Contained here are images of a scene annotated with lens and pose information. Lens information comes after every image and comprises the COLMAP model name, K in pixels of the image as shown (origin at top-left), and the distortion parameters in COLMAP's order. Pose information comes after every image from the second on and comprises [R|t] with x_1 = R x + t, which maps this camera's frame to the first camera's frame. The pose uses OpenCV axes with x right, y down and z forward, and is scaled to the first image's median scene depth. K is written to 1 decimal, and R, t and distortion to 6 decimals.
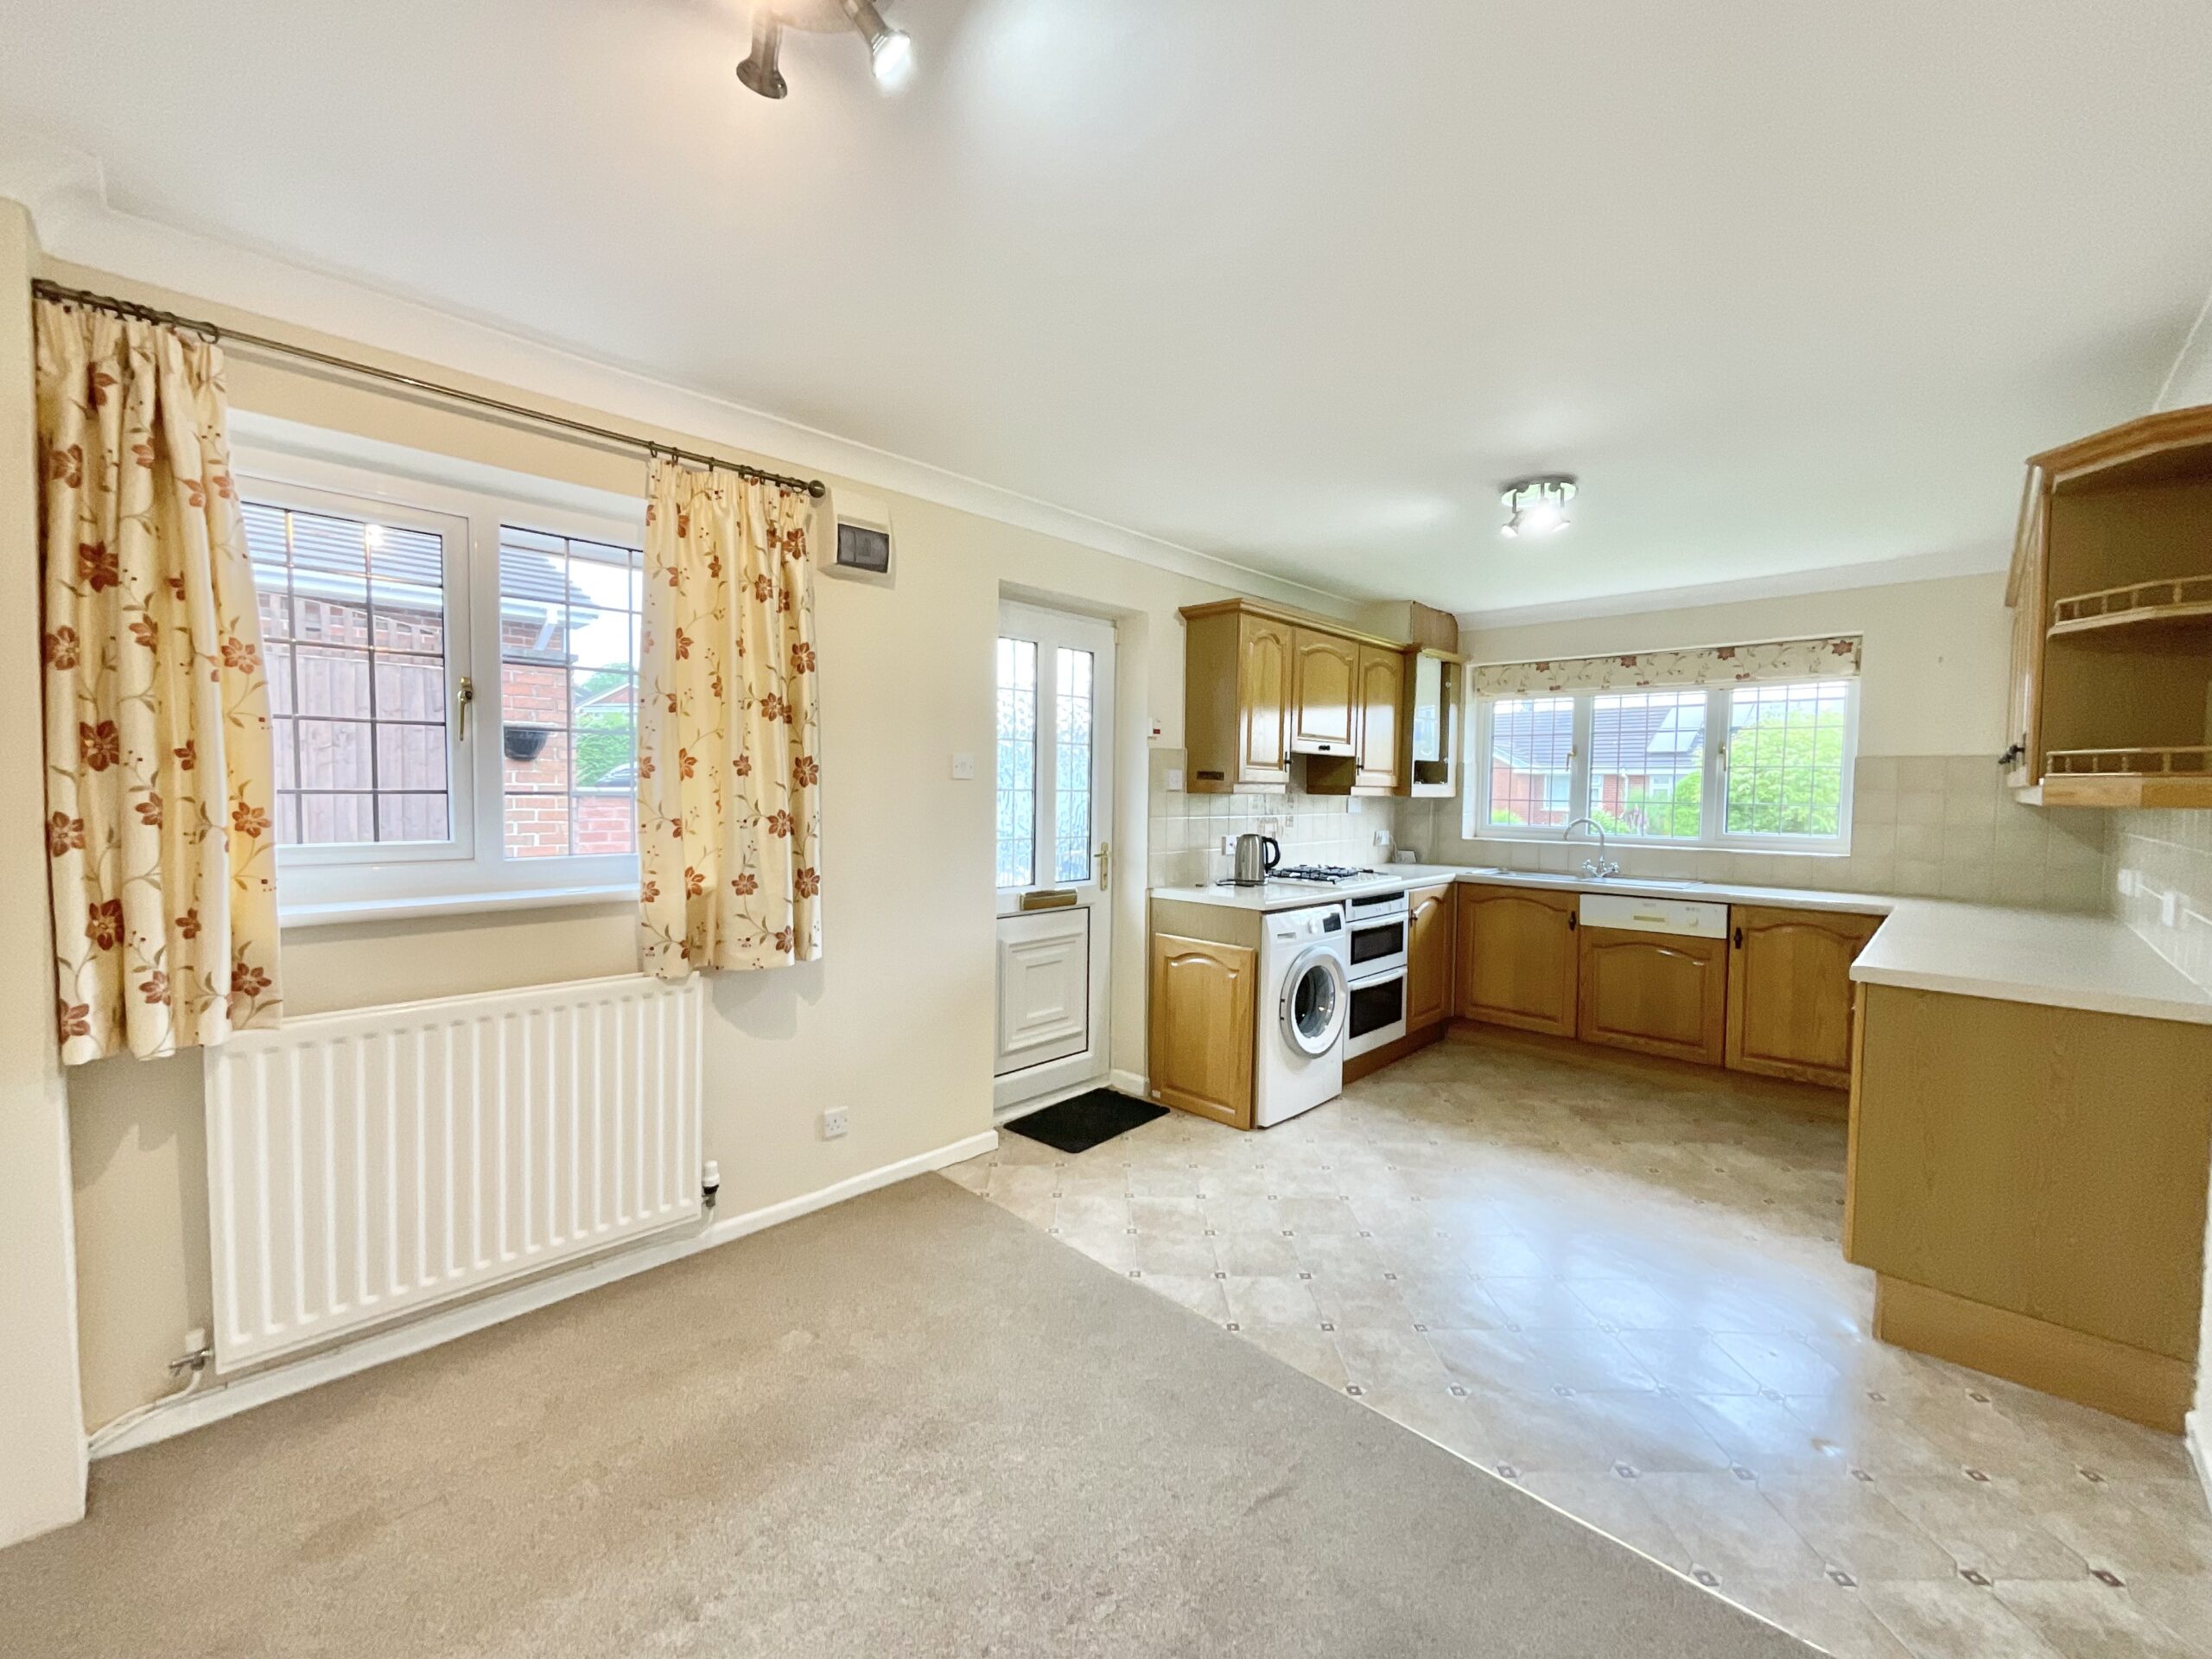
lens RADIAL K [[901.5, 0, 1103.4], [0, 901.5, 821.5], [0, 0, 1]] dist [-0.005261, 0.003105]
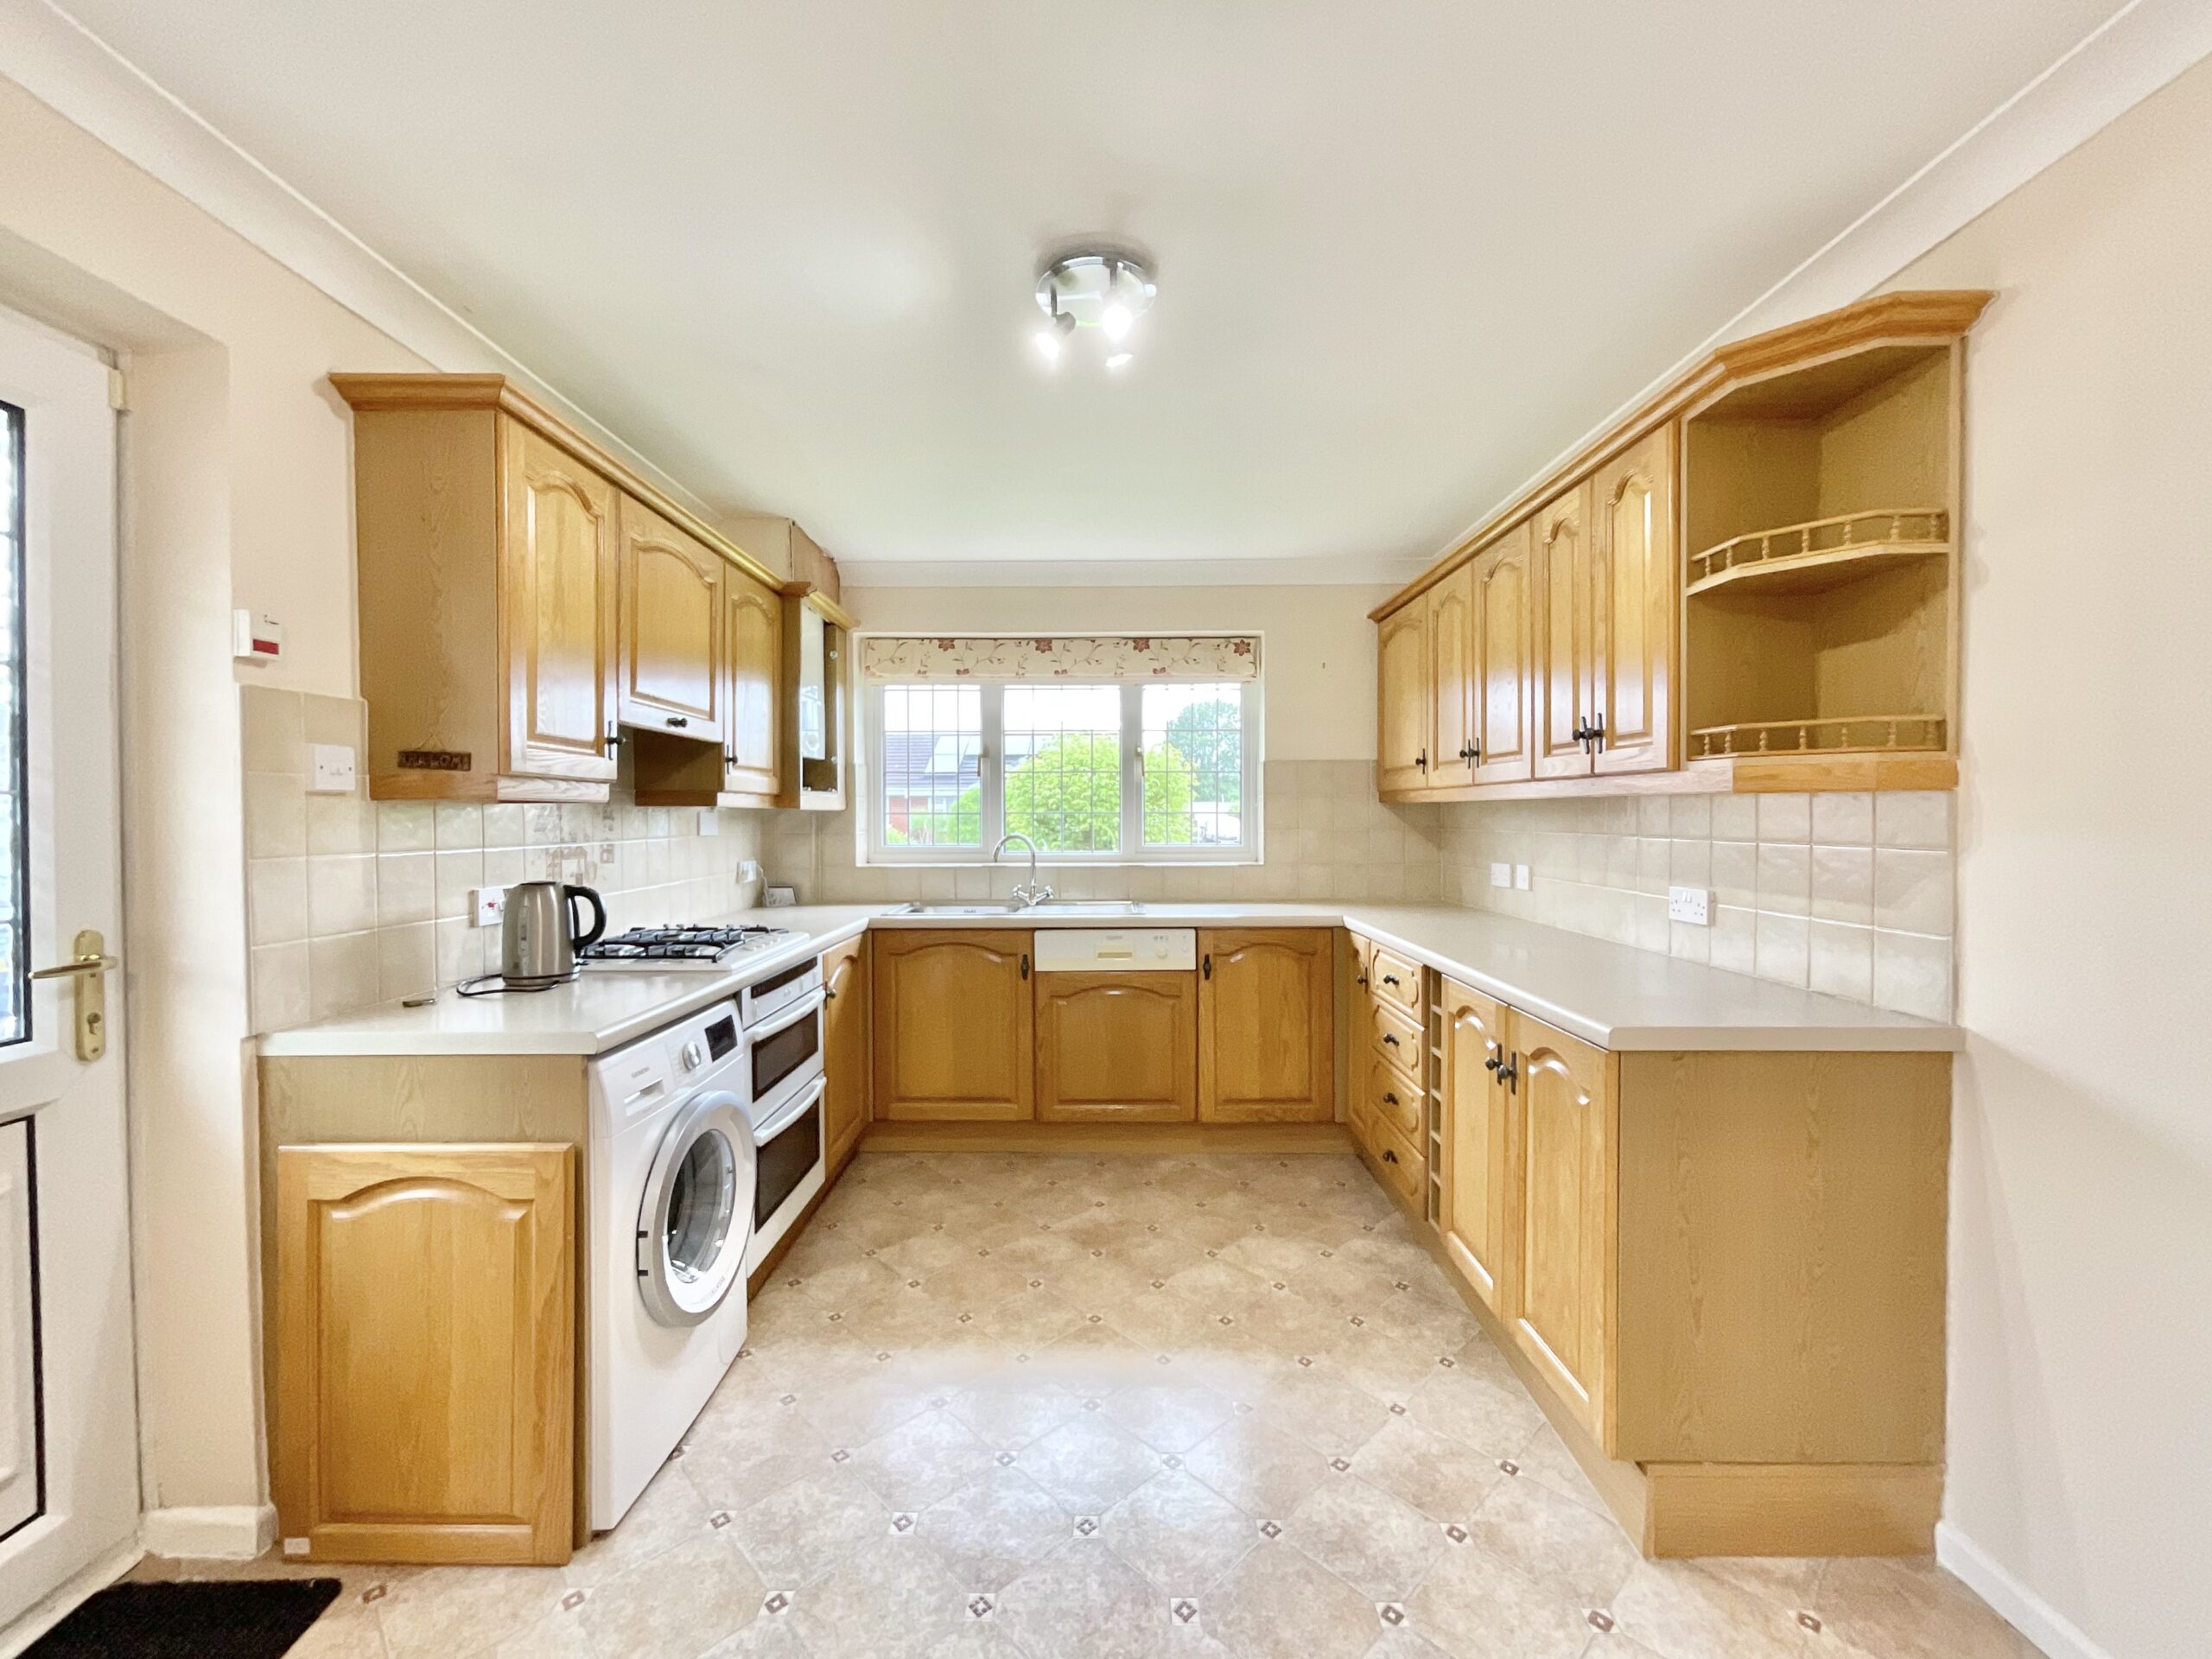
lens RADIAL K [[901.5, 0, 1102.3], [0, 901.5, 826.6], [0, 0, 1]] dist [-0.005261, 0.003105]
pose [[0.724833, -0.023556, 0.688522, 0.050173], [0.038720, 0.999228, -0.006576, -0.001410], [-0.687836, 0.031426, 0.725186, 0.443515]]
